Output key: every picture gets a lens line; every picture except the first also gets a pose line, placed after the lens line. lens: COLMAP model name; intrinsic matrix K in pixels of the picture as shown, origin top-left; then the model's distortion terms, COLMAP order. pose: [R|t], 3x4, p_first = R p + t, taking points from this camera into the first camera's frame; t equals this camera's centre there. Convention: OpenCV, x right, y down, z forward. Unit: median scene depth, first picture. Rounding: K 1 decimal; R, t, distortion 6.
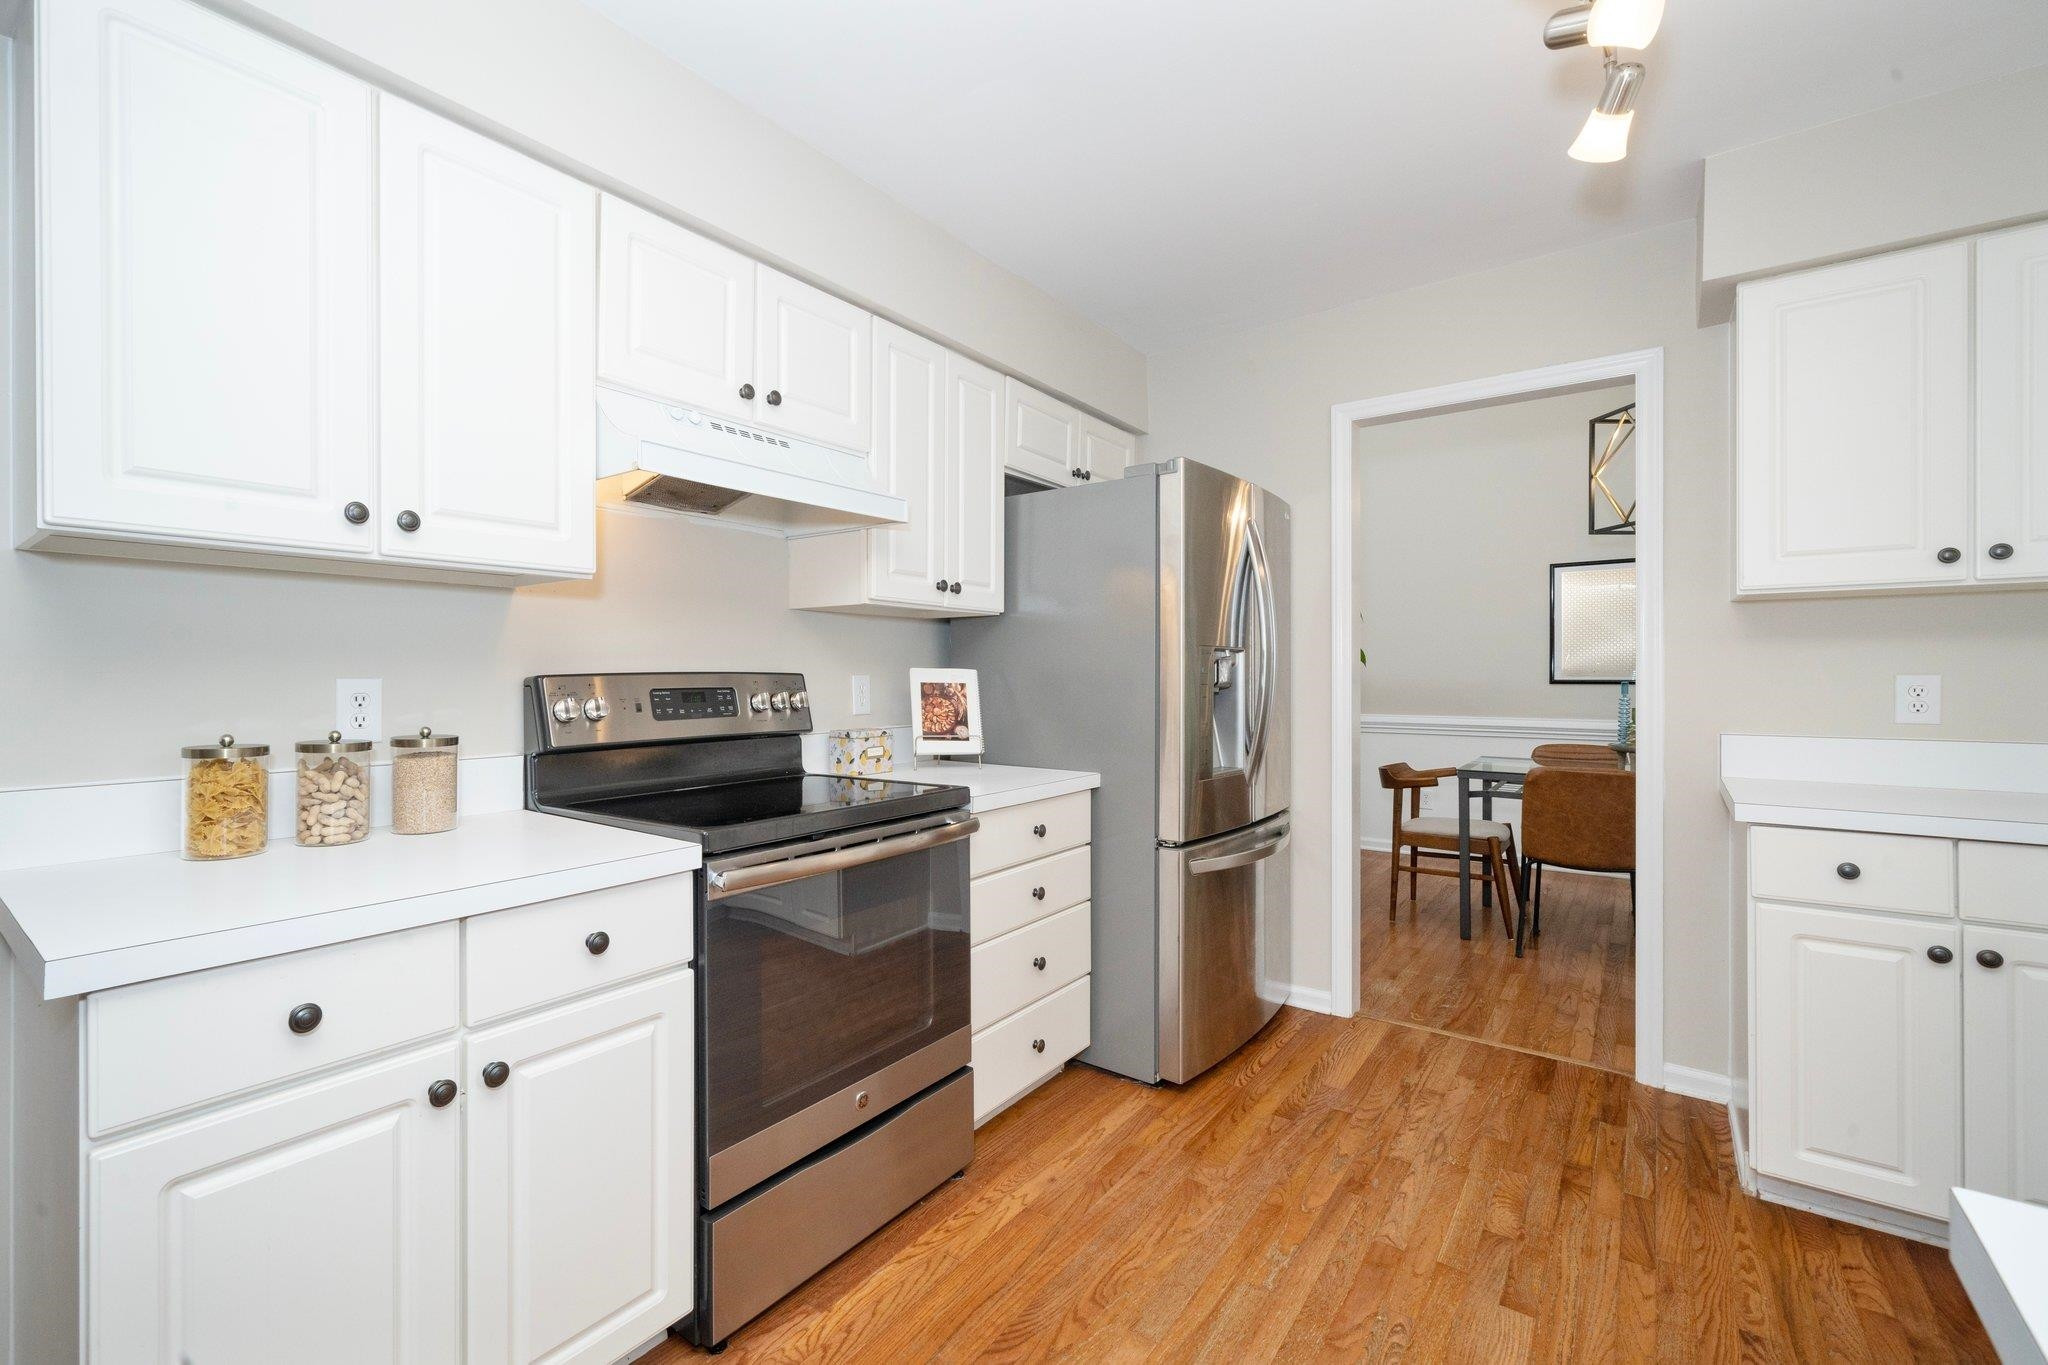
lens RADIAL K [[887.7, 0, 927.0], [0, 887.7, 676.5], [0, 0, 1]] dist [-0.000636, 0.000804]
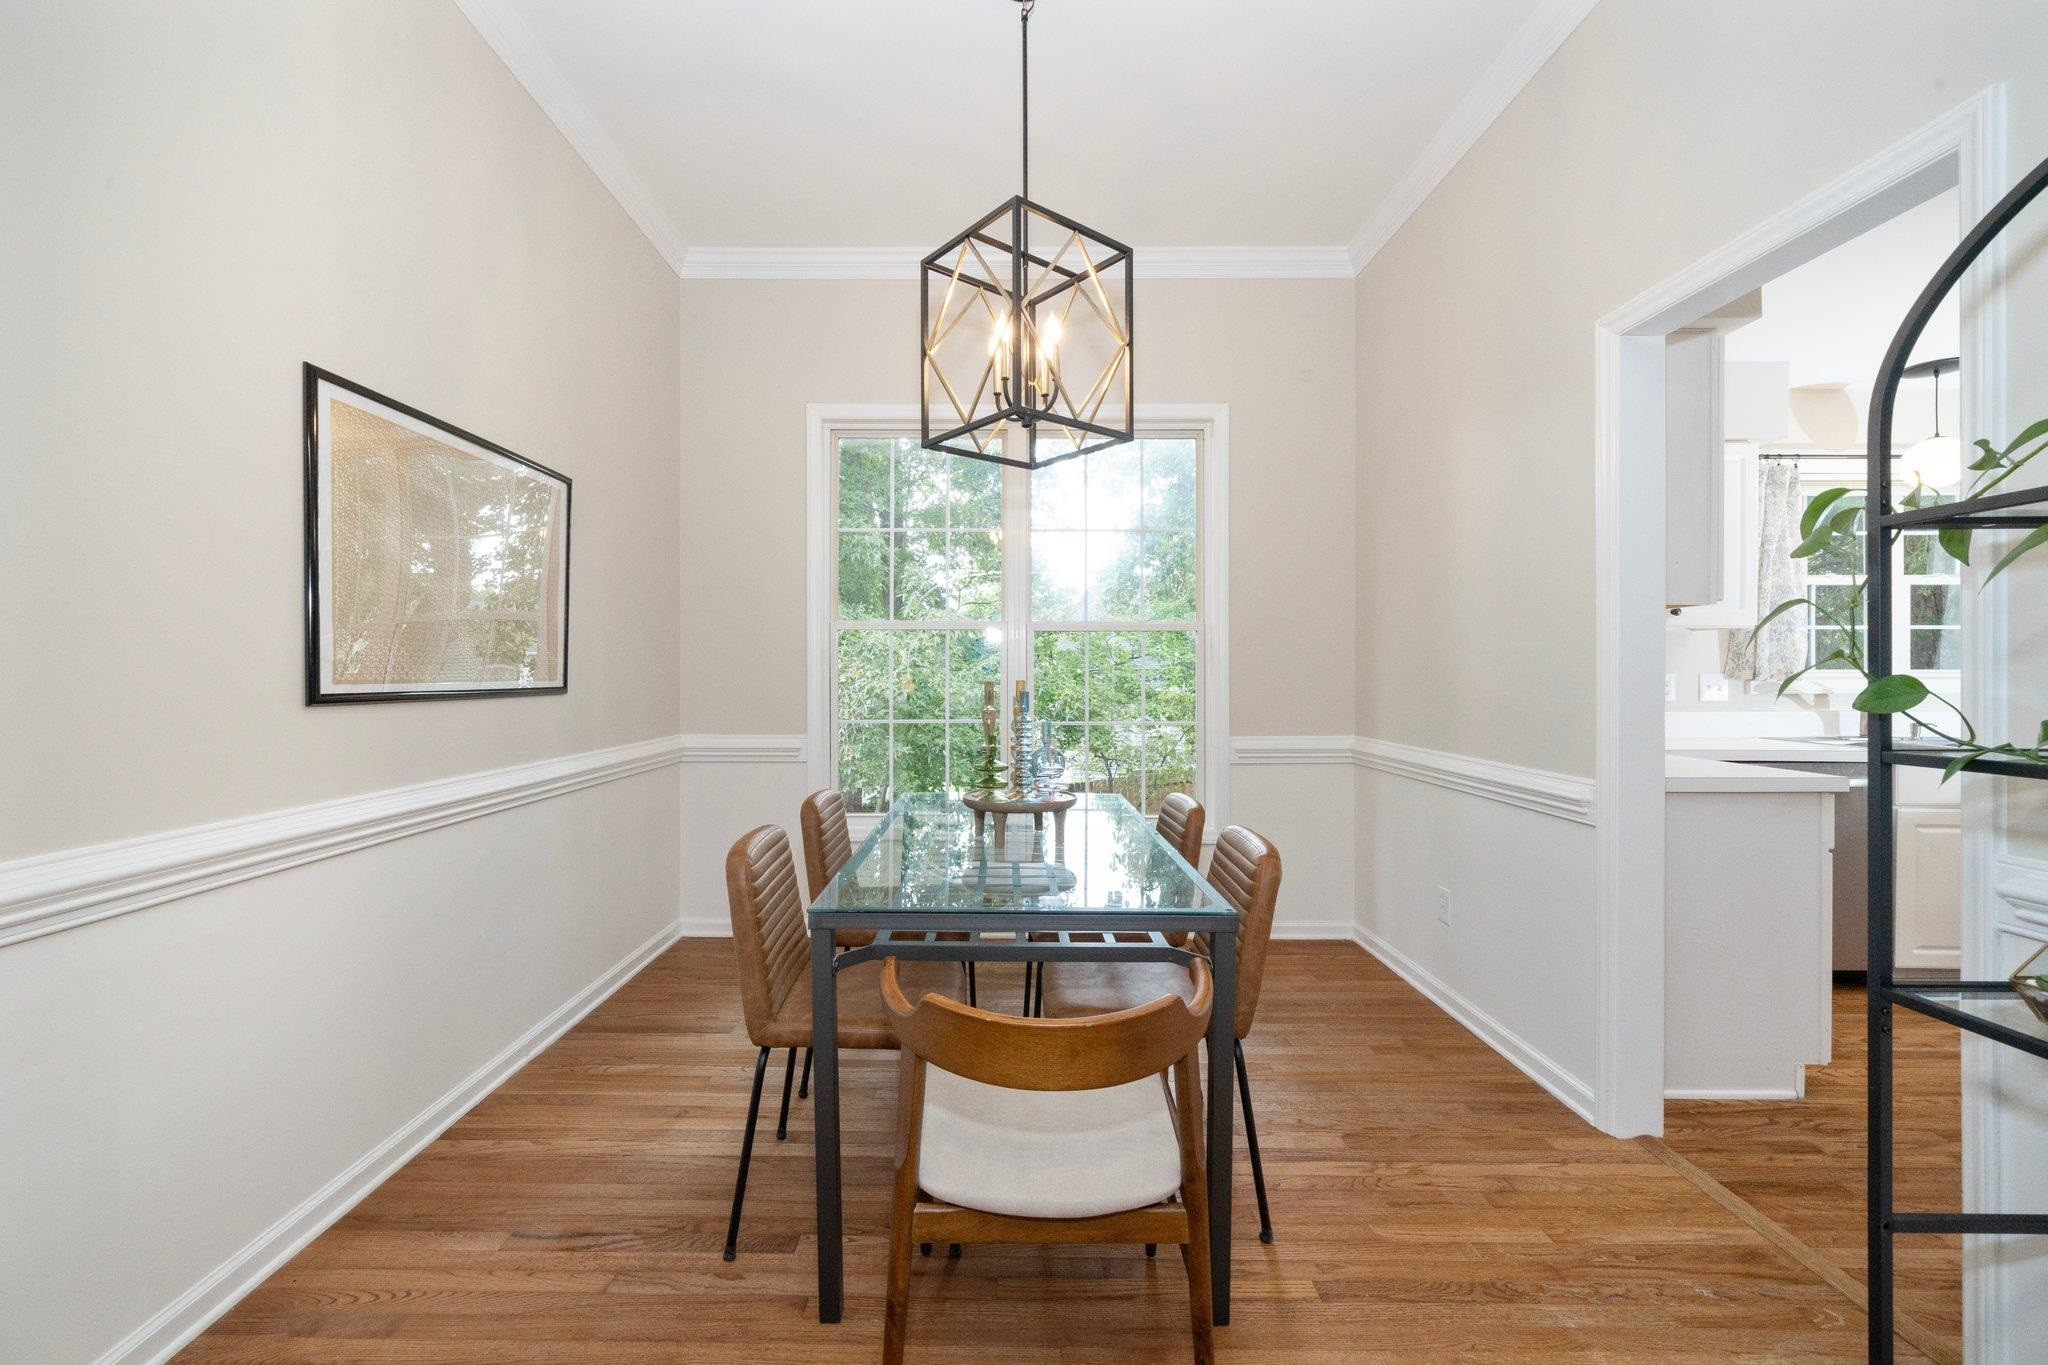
lens RADIAL K [[838.0, 0, 1022.4], [0, 838.0, 670.2], [0, 0, 1]] dist [-0.002809, 0.000430]
pose [[-0.625803, 0.006715, 0.779952, 0.562253], [0.006680, 0.999972, -0.003249, -0.006062], [-0.779952, 0.003177, -0.625831, 2.053773]]
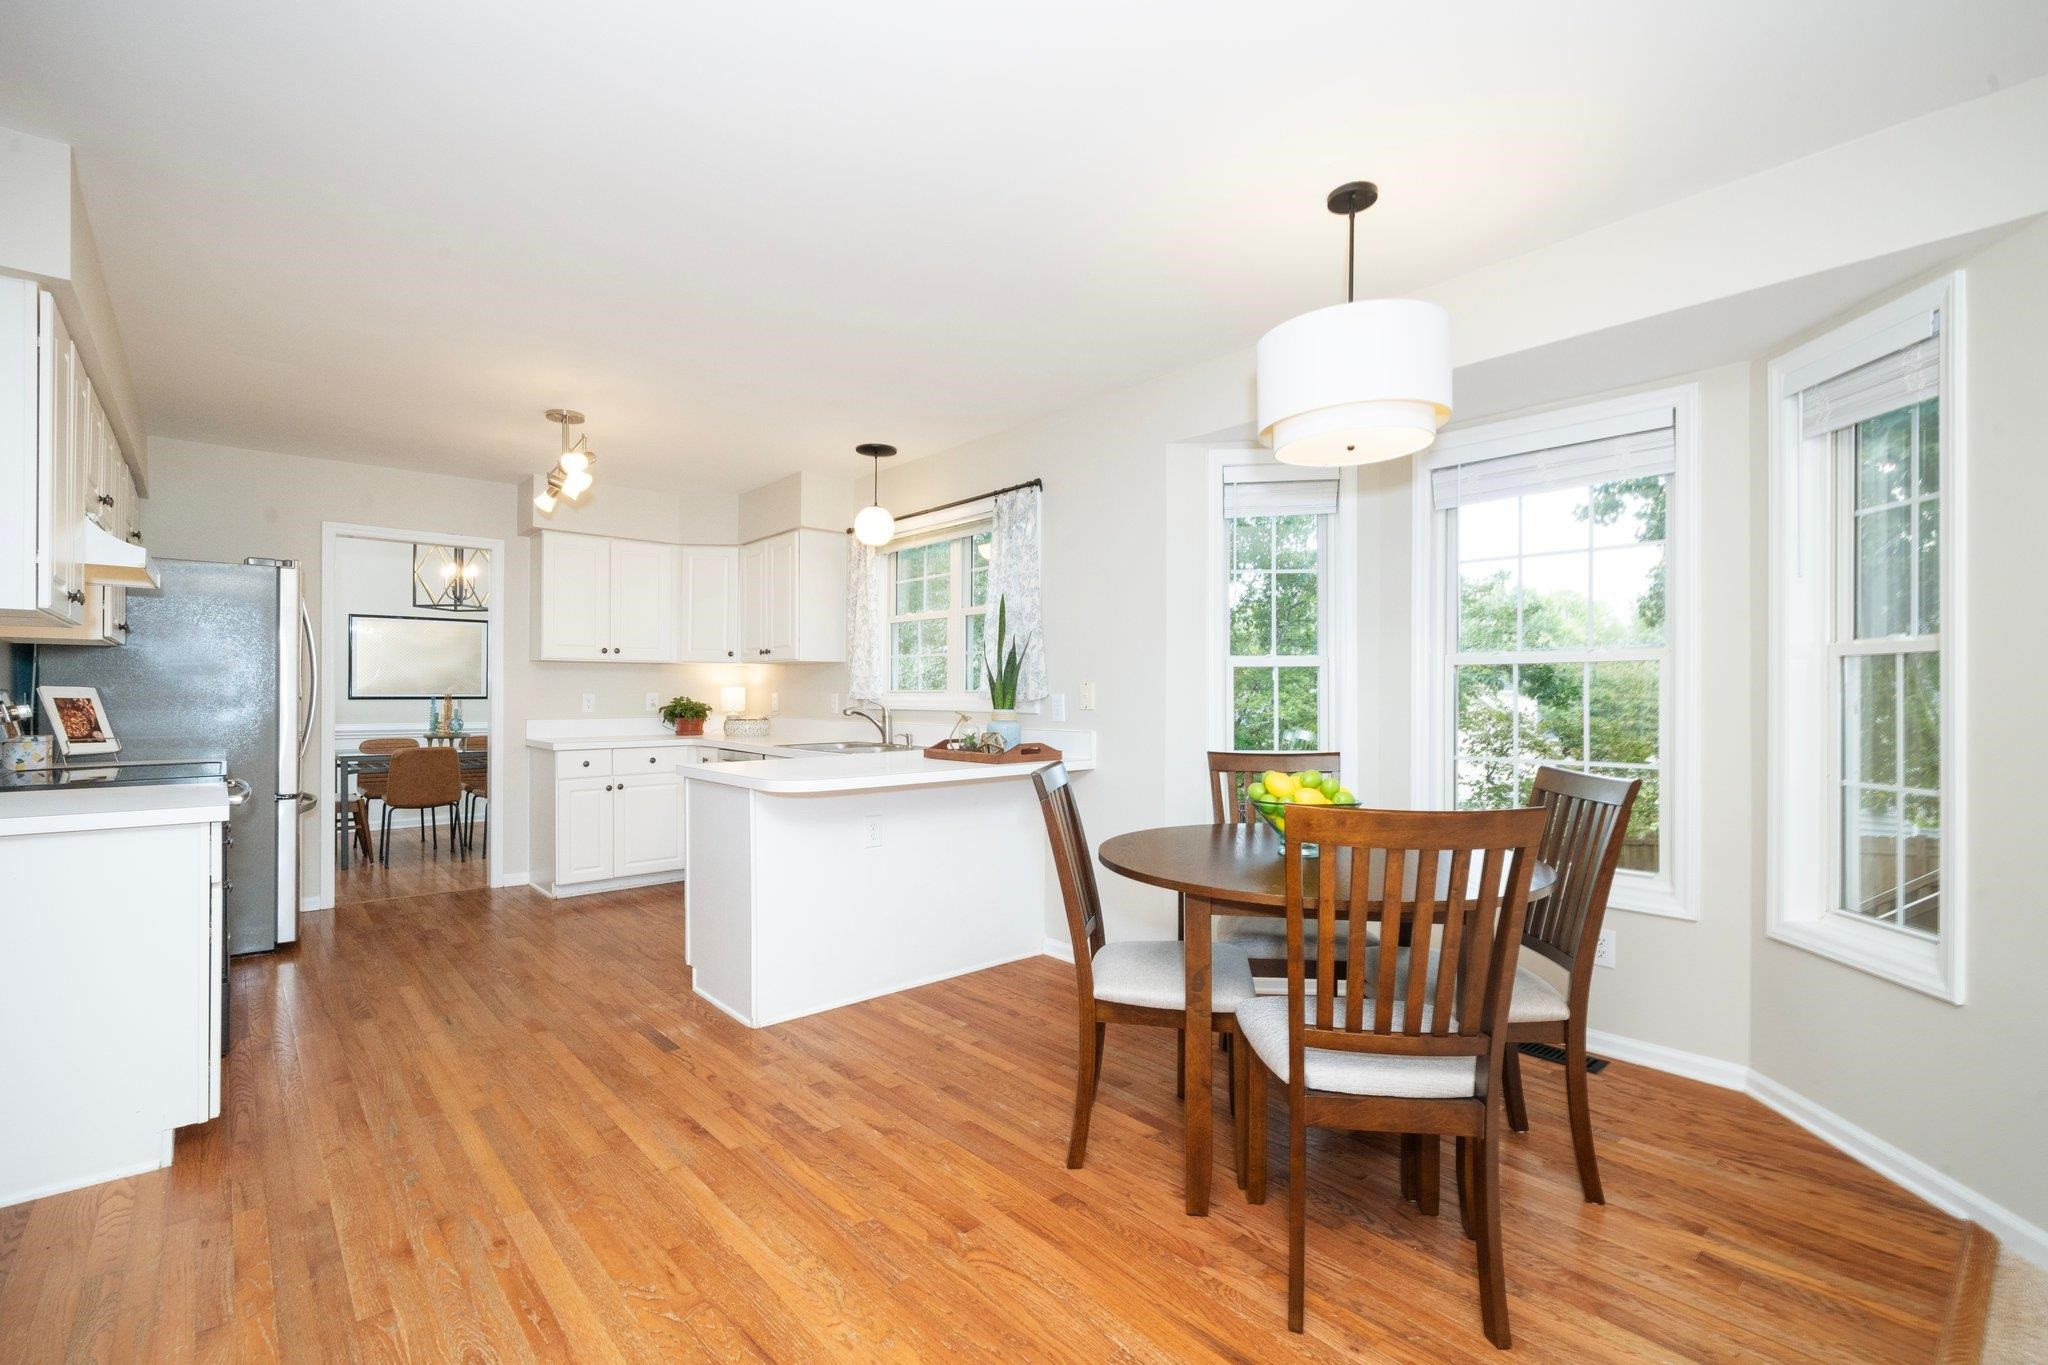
lens RADIAL K [[915.3, 0, 1022.1], [0, 915.3, 693.8], [0, 0, 1]] dist [-0.002056, 0.000313]
pose [[0.163090, 0.002087, 0.986609, -1.142654], [-0.000192, 0.999998, -0.002084, 0.004290], [-0.986611, 0.000151, 0.163090, -0.593298]]
